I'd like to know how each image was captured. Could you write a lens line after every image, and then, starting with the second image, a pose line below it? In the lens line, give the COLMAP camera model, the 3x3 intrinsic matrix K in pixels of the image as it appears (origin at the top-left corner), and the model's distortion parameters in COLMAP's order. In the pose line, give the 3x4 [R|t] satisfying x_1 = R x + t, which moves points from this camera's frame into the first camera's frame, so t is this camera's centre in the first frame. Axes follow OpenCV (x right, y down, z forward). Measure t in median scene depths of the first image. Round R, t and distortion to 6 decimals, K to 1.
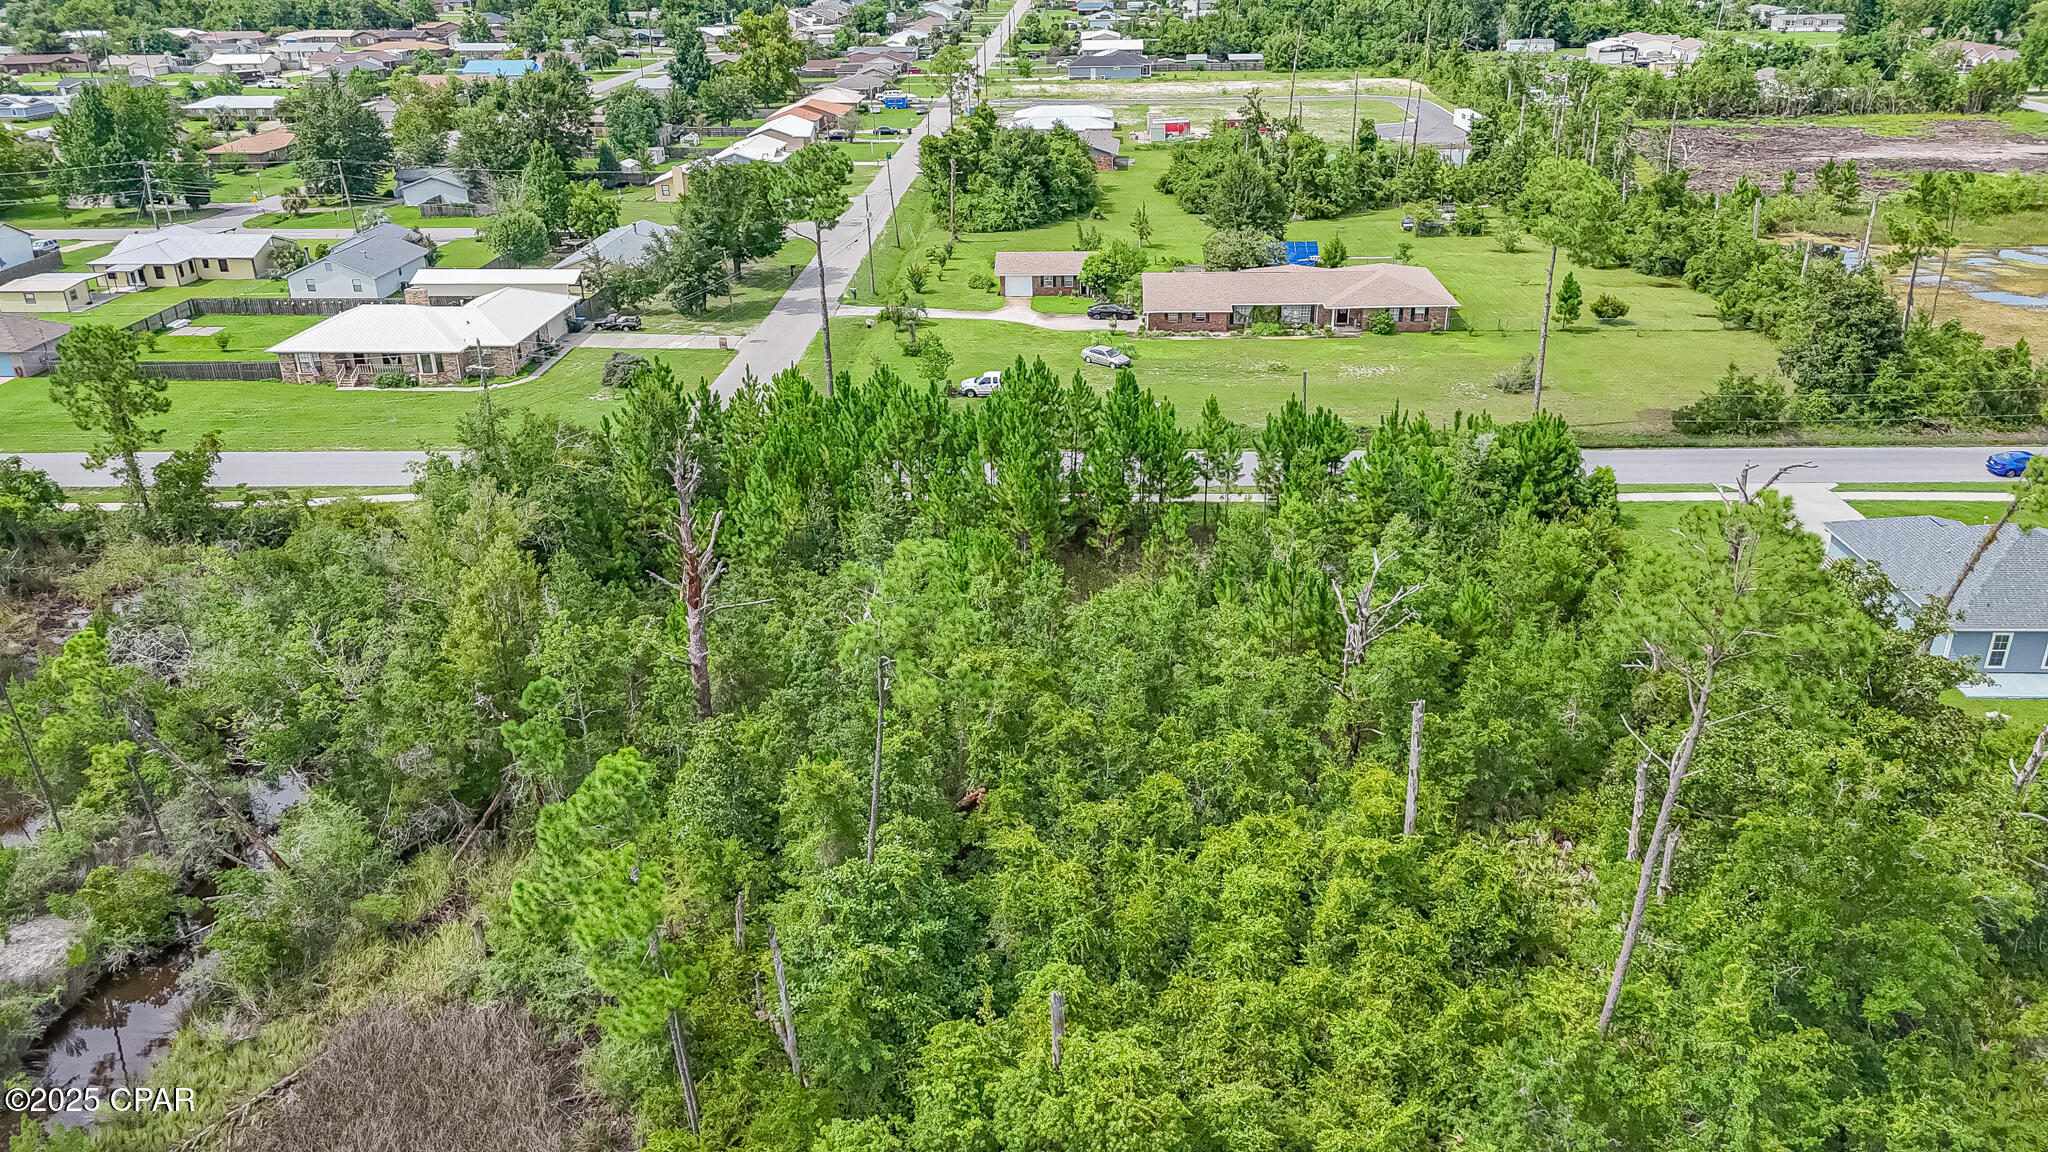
lens RADIAL K [[1514.5, 0, 1024.0], [0, 1514.5, 576.0], [0, 0, 1]] dist [0.082006, -0.088961]
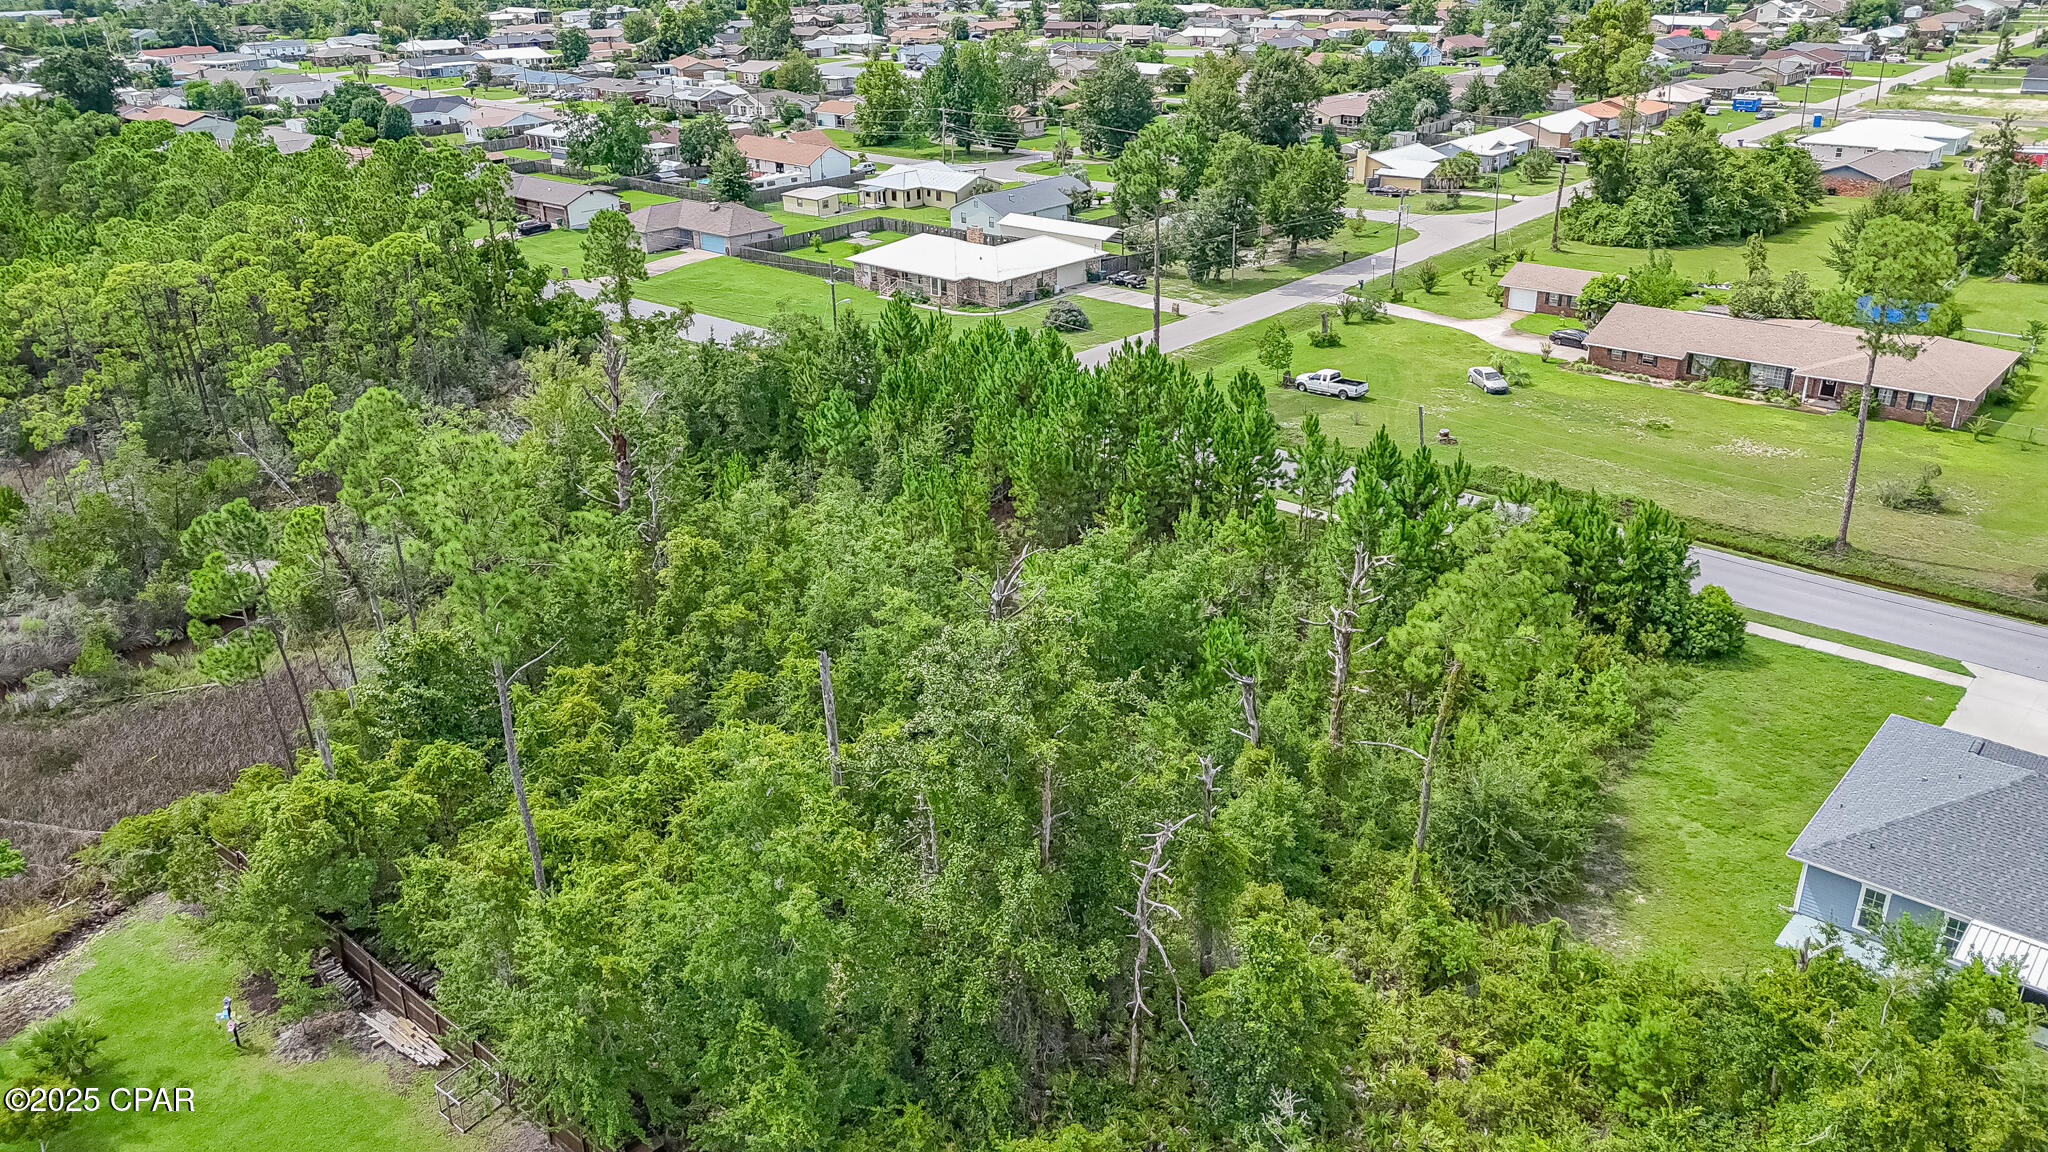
lens RADIAL K [[1514.5, 0, 1024.0], [0, 1514.5, 576.0], [0, 0, 1]] dist [0.082006, -0.088961]
pose [[0.776163, 0.253094, -0.577507, 0.348582], [-0.247301, 0.964711, 0.090418, -0.036557], [0.580011, 0.072639, 0.811363, 0.070590]]
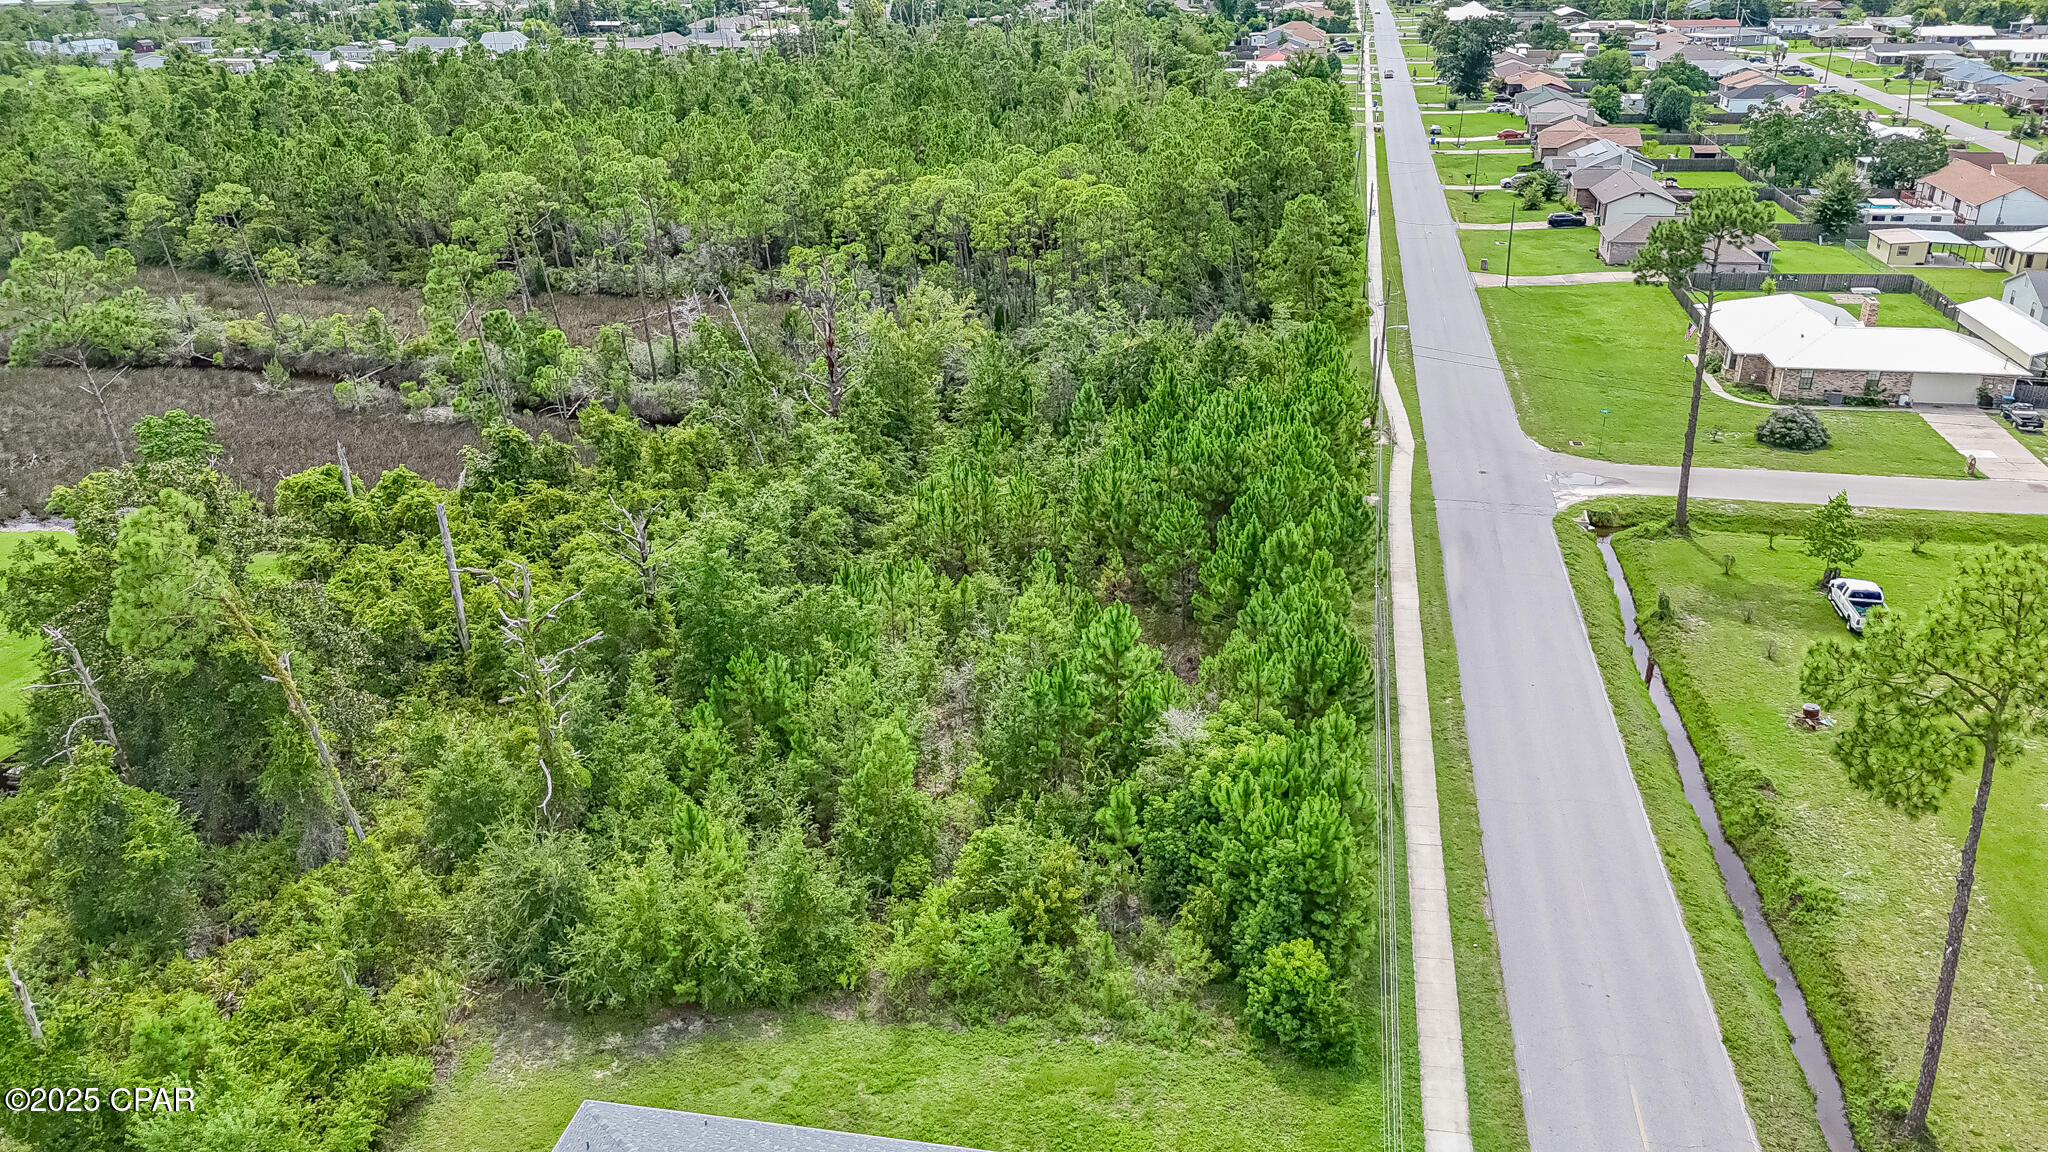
lens RADIAL K [[1514.5, 0, 1024.0], [0, 1514.5, 576.0], [0, 0, 1]] dist [0.082006, -0.088961]
pose [[-0.153486, 0.404561, -0.901539, 0.503750], [-0.378990, 0.818478, 0.431810, -0.230324], [0.912584, 0.407951, 0.027699, 0.529768]]
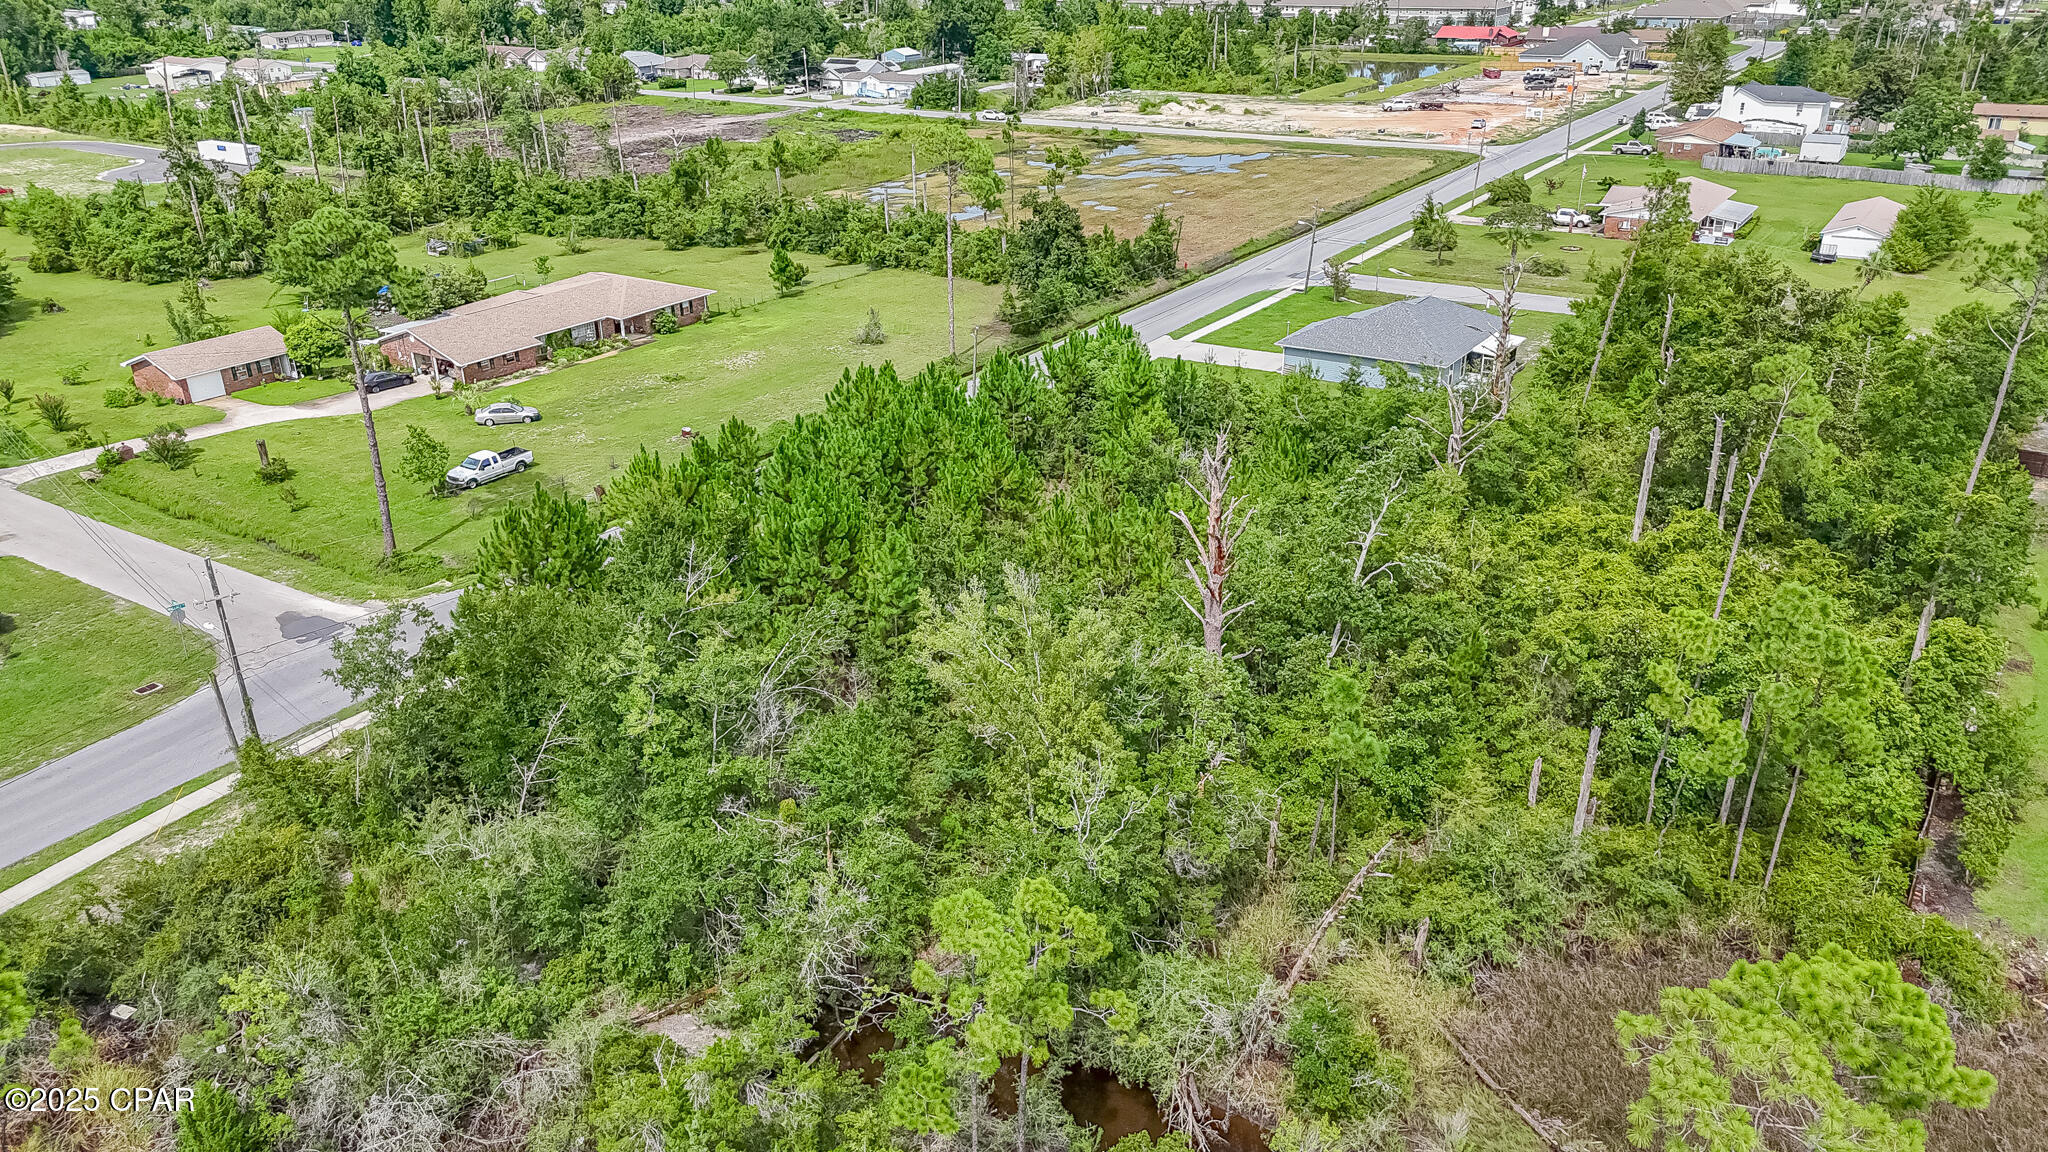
lens RADIAL K [[1514.5, 0, 1024.0], [0, 1514.5, 576.0], [0, 0, 1]] dist [0.082006, -0.088961]
pose [[0.519347, -0.337560, 0.785068, -0.445846], [0.349393, 0.922259, 0.165415, -0.085846], [-0.779874, 0.188390, 0.596914, 0.218132]]
